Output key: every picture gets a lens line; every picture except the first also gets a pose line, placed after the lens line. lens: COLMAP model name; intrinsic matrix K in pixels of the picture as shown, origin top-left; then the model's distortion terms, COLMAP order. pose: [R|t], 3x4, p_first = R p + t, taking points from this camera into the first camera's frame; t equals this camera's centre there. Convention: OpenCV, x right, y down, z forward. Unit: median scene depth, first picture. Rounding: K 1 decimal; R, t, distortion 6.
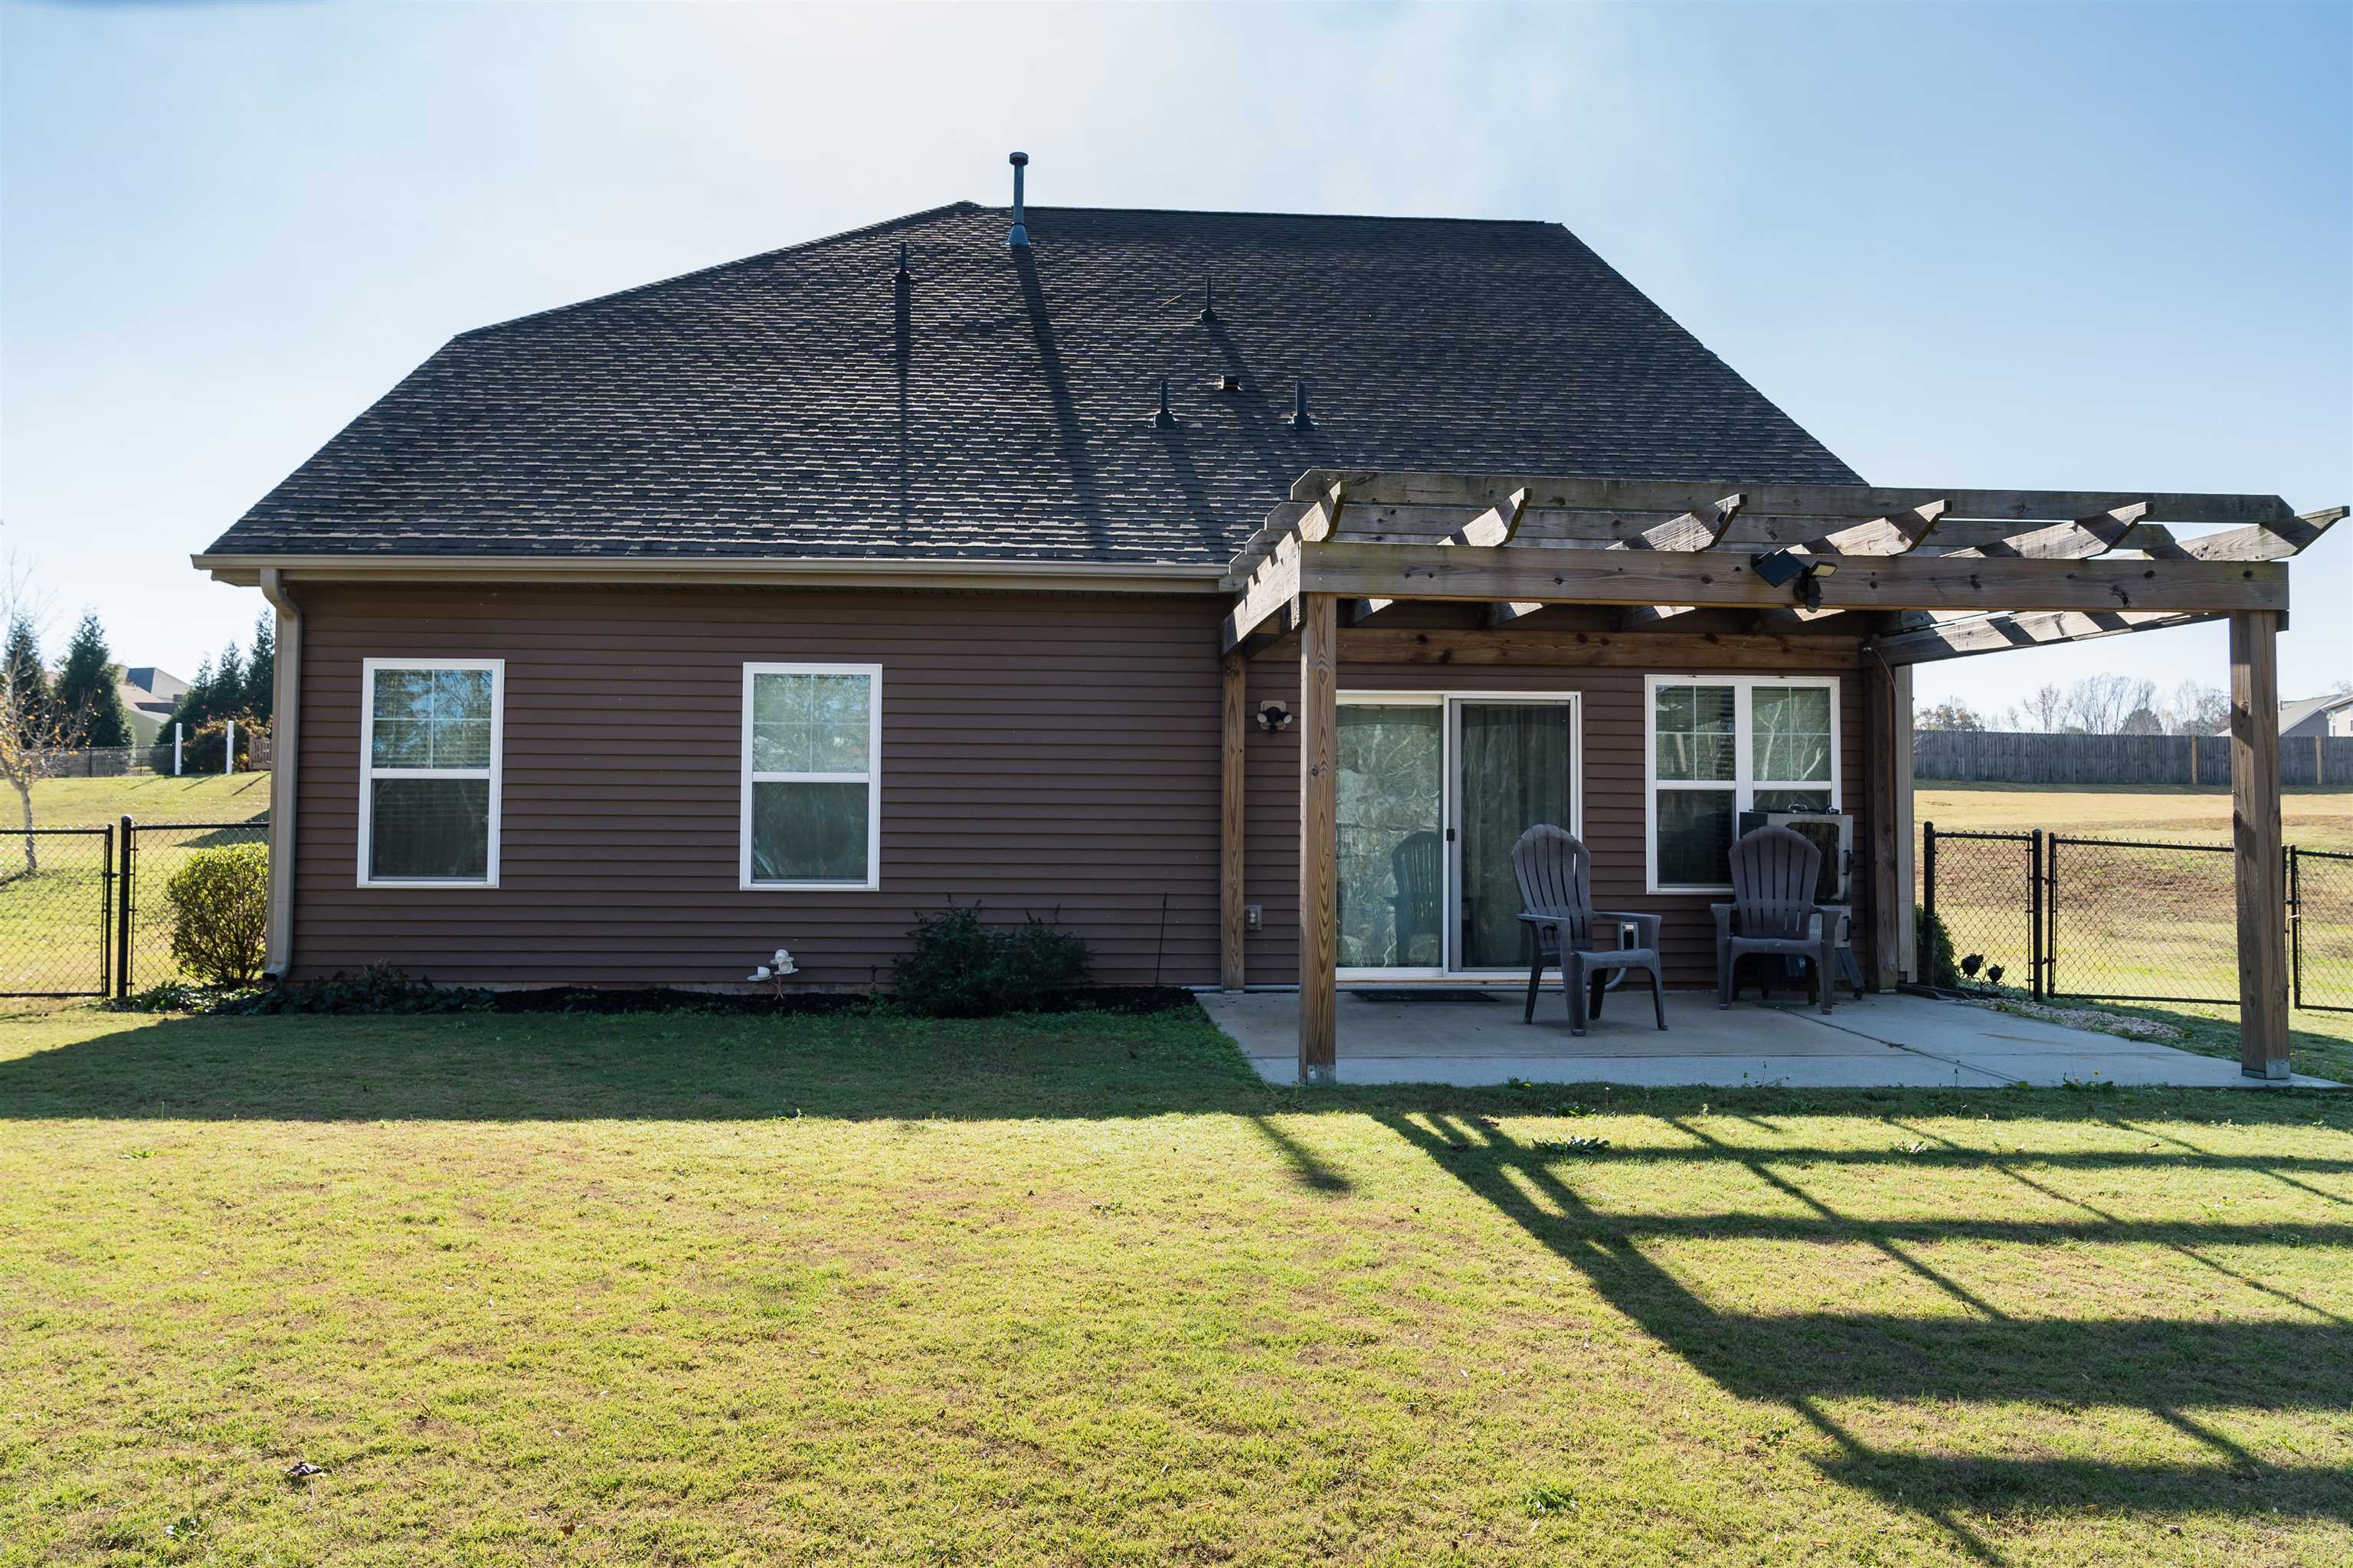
lens RADIAL K [[1606.6, 0, 1165.0], [0, 1606.6, 802.3], [0, 0, 1]] dist [-0.013066, 0.004116]
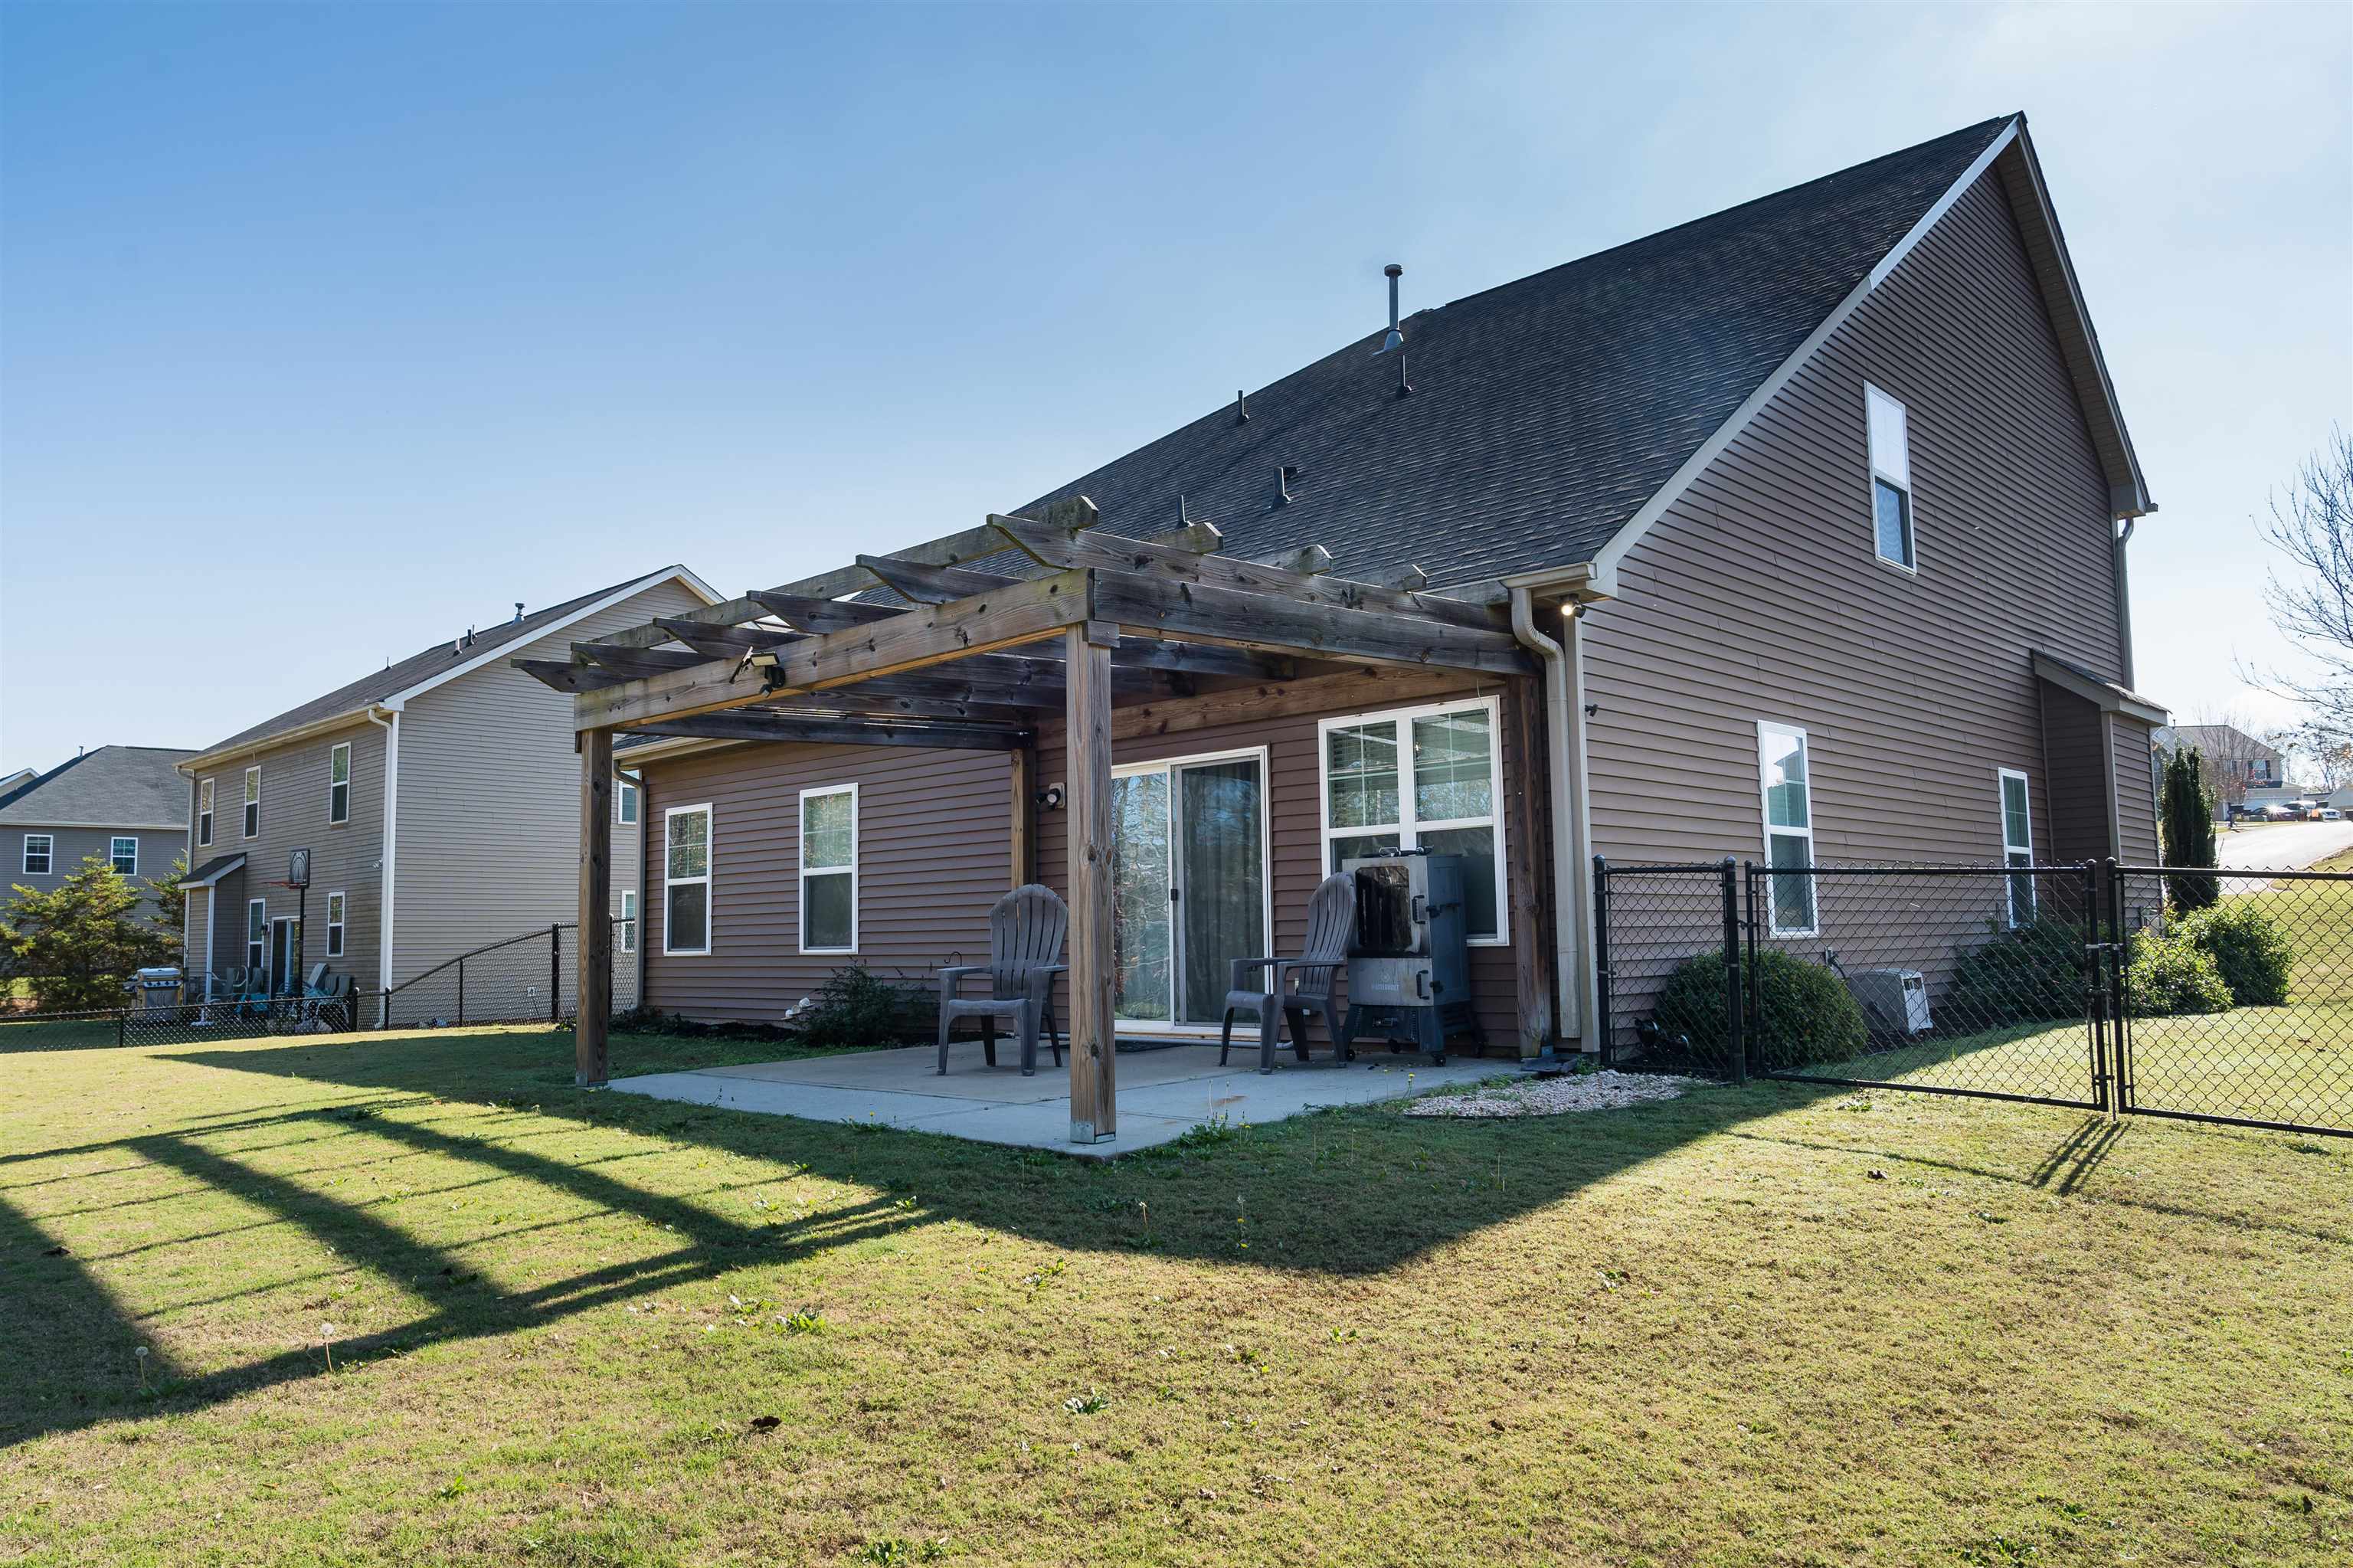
lens RADIAL K [[1606.6, 0, 1158.7], [0, 1606.6, 778.6], [0, 0, 1]] dist [-0.013066, 0.004116]
pose [[0.678165, -0.089323, -0.729461, 0.968363], [0.078018, 0.995727, -0.049396, -0.004500], [0.730757, -0.023412, 0.682236, 0.281186]]
